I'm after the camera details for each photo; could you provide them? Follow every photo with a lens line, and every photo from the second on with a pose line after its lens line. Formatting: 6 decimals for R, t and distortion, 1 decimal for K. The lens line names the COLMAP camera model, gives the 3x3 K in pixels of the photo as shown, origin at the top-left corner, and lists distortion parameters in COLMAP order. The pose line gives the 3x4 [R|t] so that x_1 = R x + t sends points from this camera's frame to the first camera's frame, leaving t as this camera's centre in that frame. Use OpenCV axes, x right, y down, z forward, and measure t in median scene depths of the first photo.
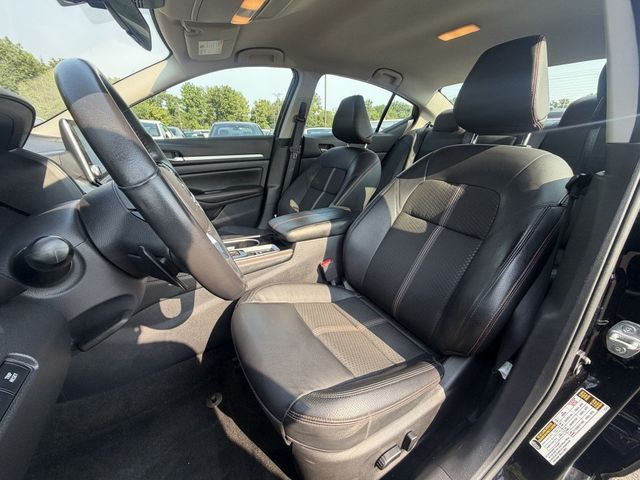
lens RADIAL K [[252.3, 0, 320.0], [0, 252.3, 240.0], [0, 0, 1]] dist [-0.000681, 0.000018]
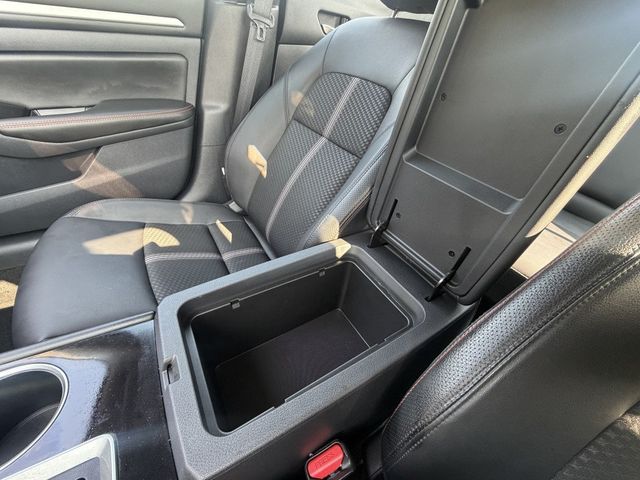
lens RADIAL K [[258.6, 0, 320.0], [0, 258.6, 240.0], [0, 0, 1]] dist [-0.000626, 0.000008]
pose [[0.995729, 0.057428, 0.072290, -0.012208], [-0.076905, 0.949156, 0.305269, -0.142952], [-0.051084, -0.309525, 0.949518, 0.474881]]
